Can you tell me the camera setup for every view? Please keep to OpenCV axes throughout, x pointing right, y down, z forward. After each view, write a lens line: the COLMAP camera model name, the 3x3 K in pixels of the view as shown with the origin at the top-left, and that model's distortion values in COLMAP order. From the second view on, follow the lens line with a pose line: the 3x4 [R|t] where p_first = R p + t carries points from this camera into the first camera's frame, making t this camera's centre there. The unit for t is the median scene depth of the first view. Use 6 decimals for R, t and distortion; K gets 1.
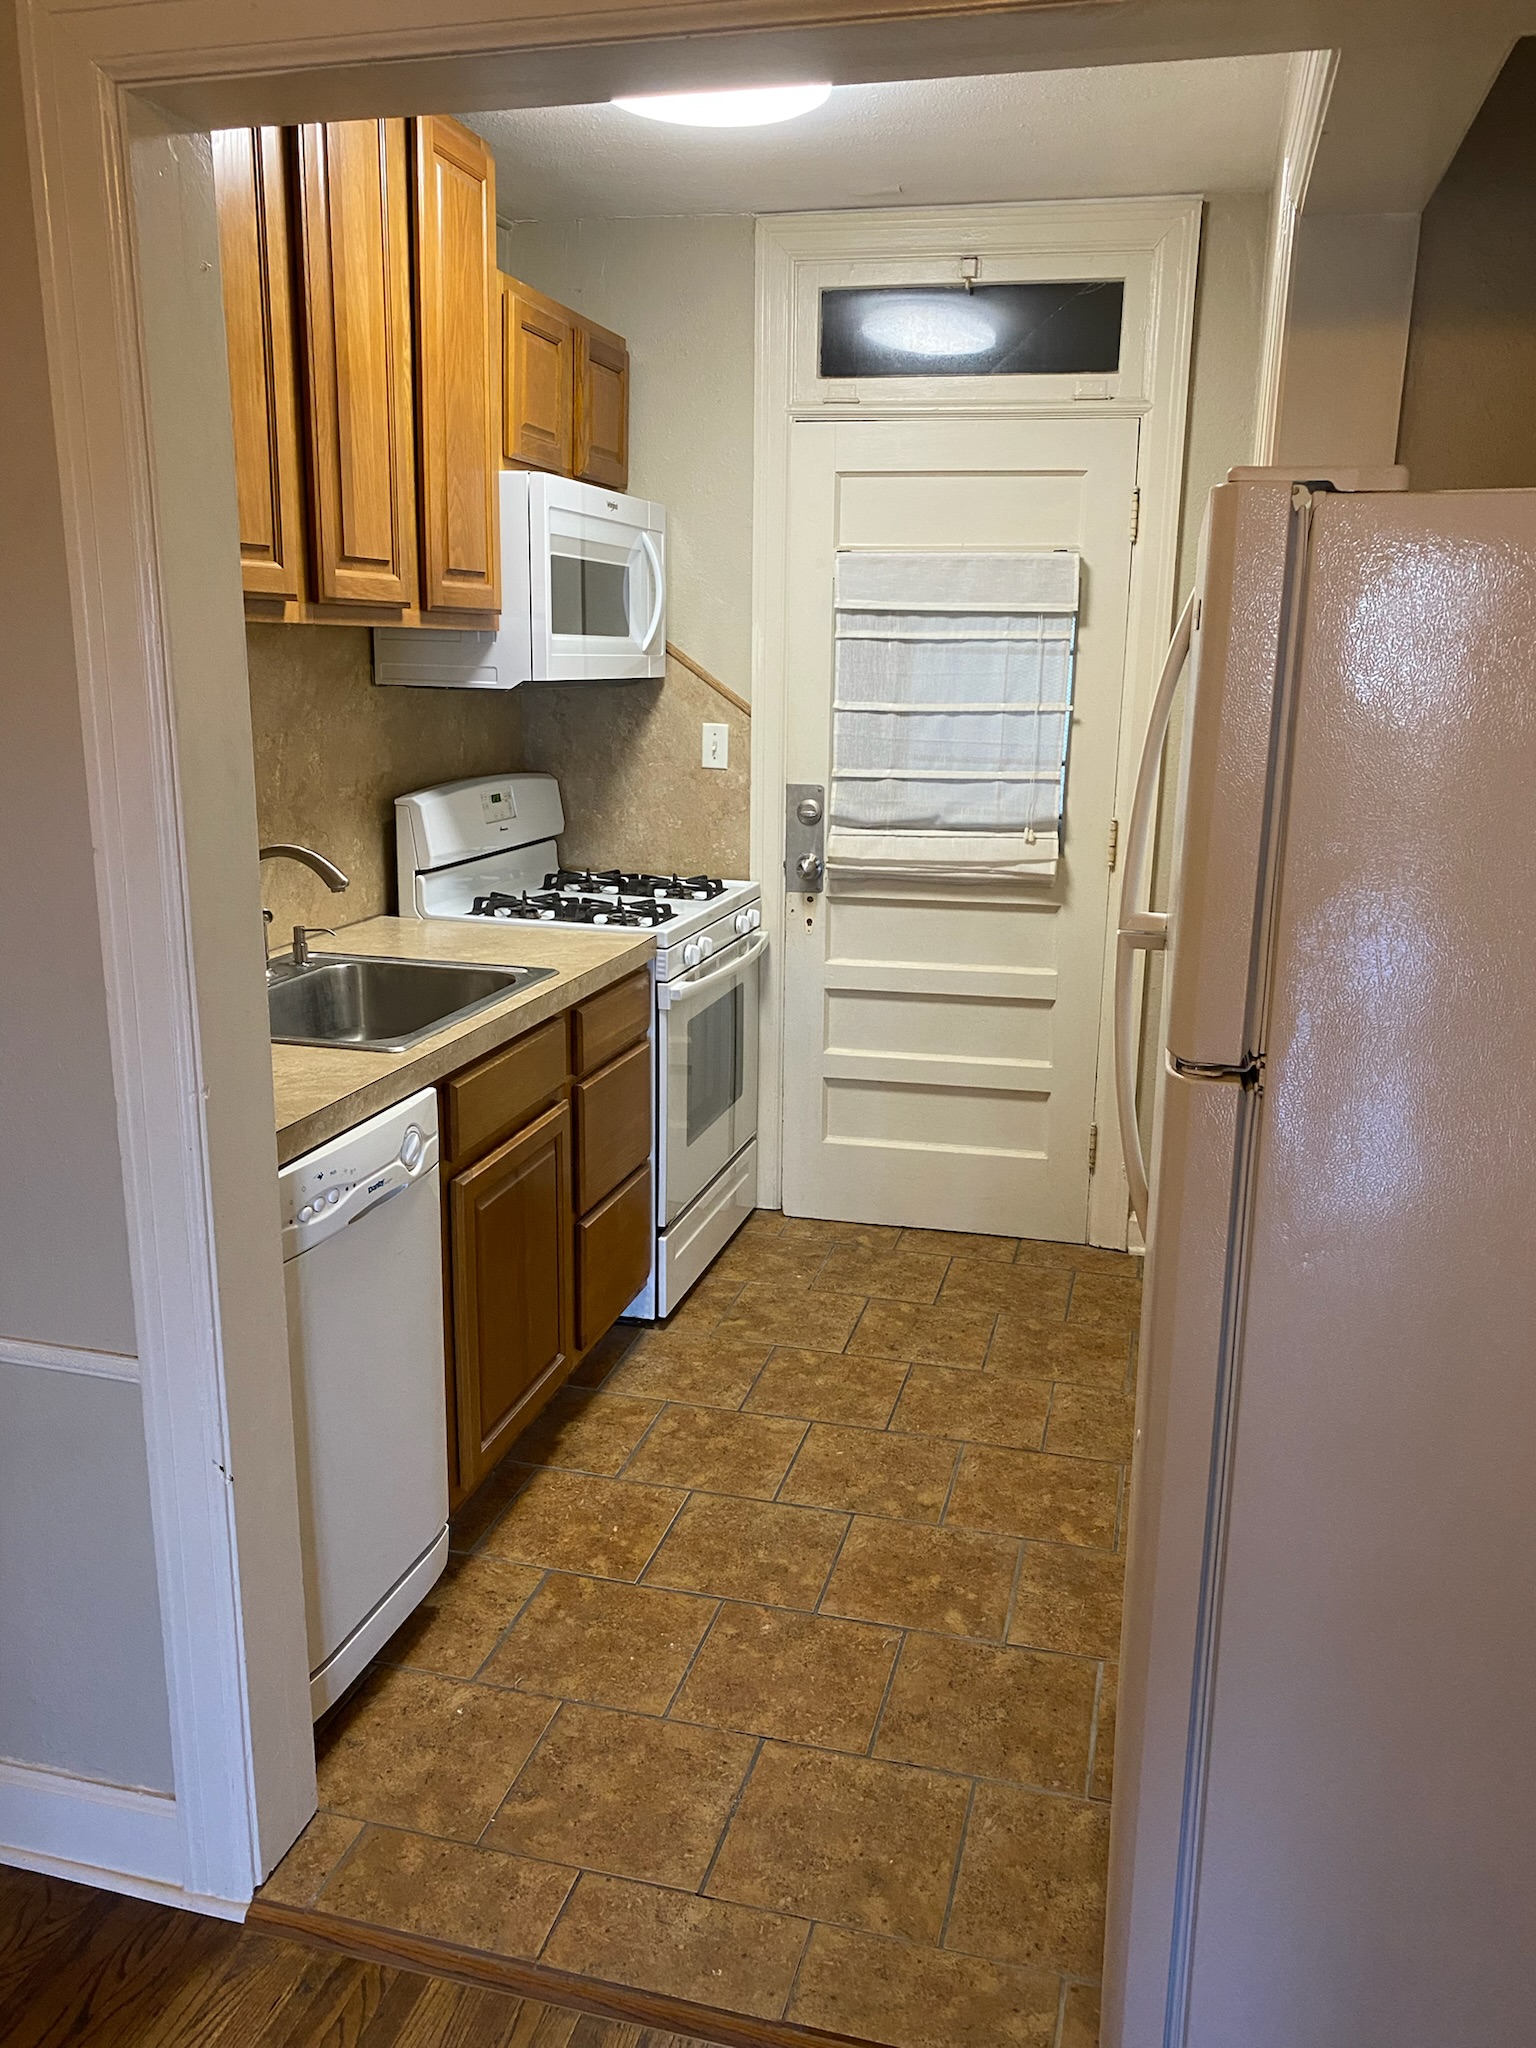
lens RADIAL K [[1587.2, 0, 768.0], [0, 1587.2, 1024.0], [0, 0, 1]] dist [0.101268, -0.178791]
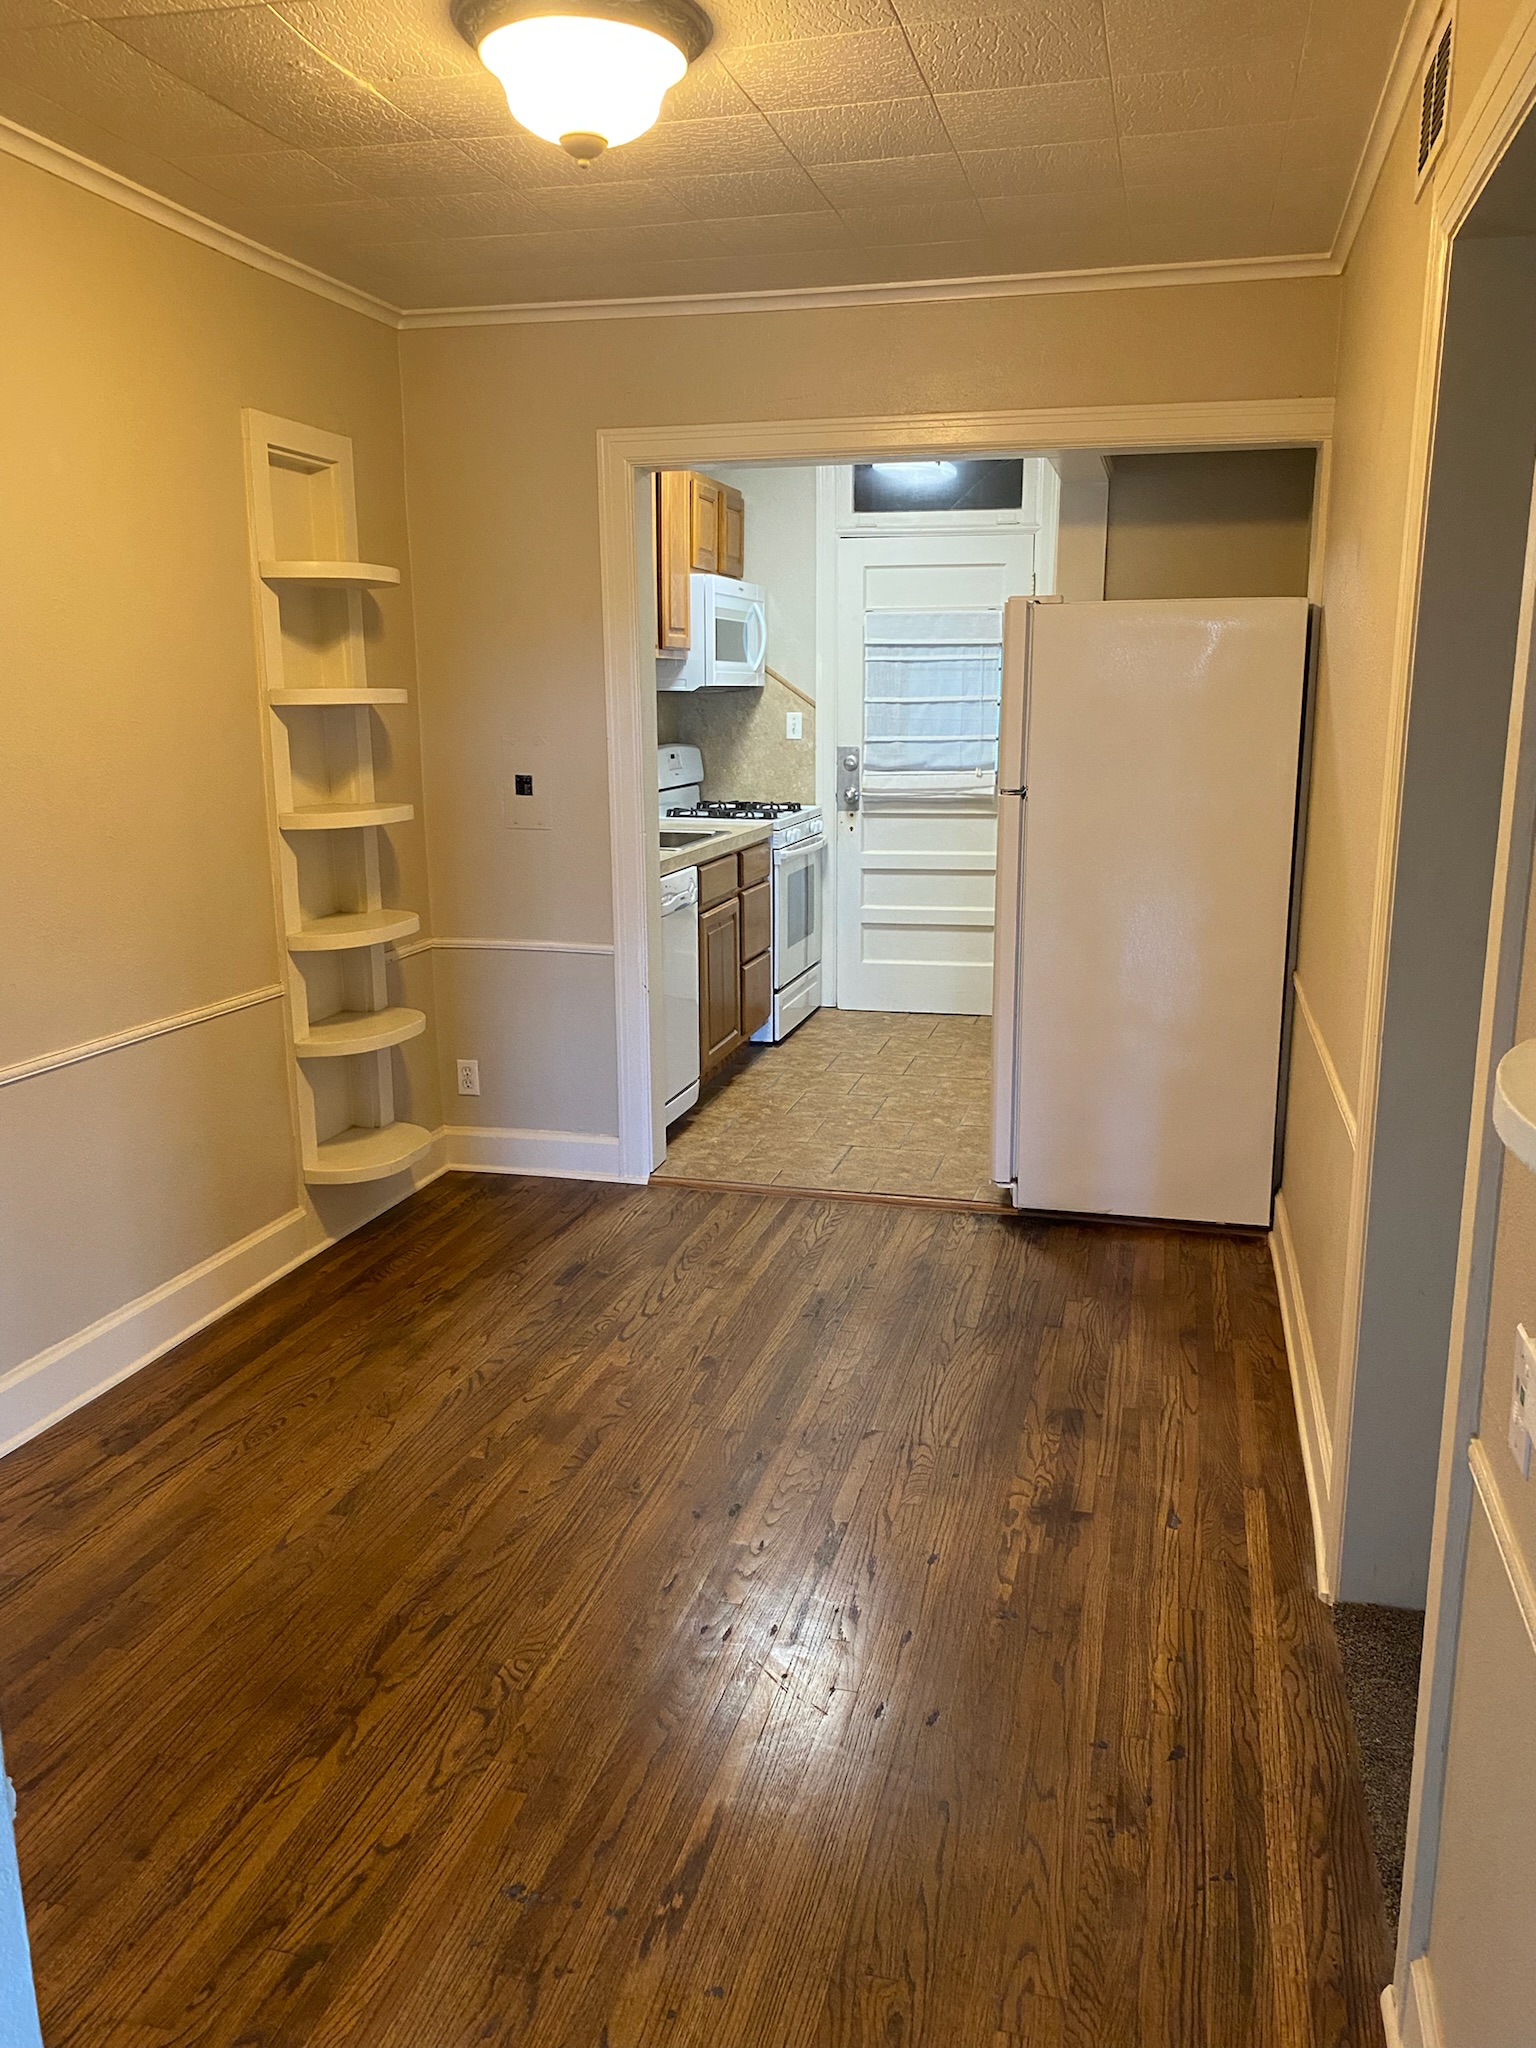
lens RADIAL K [[1552.0, 0, 768.0], [0, 1552.0, 1024.0], [0, 0, 1]] dist [0.109774, 0.000695]
pose [[0.999831, -0.018246, -0.002371, -0.069322], [0.018205, 0.999701, -0.016344, 0.187280], [0.002668, 0.016298, 0.999864, -0.724992]]
